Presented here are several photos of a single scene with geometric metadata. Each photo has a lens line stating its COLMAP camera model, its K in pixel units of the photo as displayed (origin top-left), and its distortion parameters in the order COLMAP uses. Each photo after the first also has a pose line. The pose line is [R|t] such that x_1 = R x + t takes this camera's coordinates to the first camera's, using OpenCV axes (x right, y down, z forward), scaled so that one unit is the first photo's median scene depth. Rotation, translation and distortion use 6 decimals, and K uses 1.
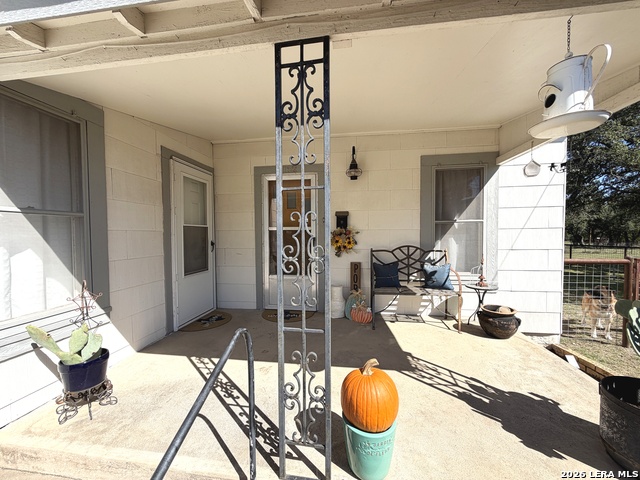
lens RADIAL K [[257.2, 0, 317.3], [0, 257.2, 241.0], [0, 0, 1]] dist [0.001198, 0.000179]
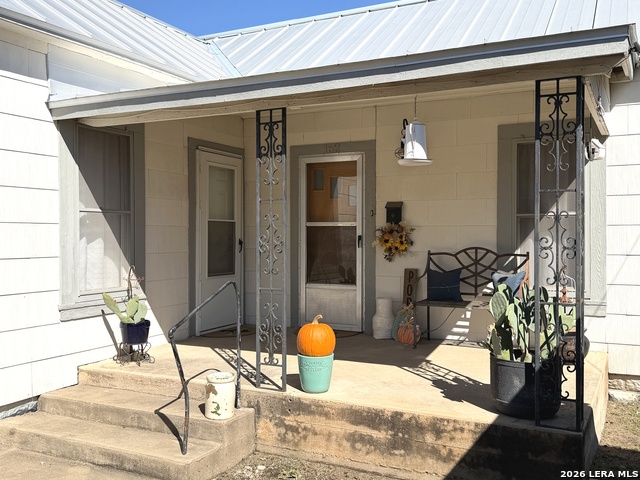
lens RADIAL K [[634.7, 0, 320.0], [0, 634.7, 240.0], [0, 0, 1]] dist [0.114831, -0.003056]
pose [[0.949413, 0.010411, -0.313857, 0.505361], [-0.017146, 0.999678, -0.018707, 0.039385], [0.313561, 0.023143, 0.949286, -0.907959]]
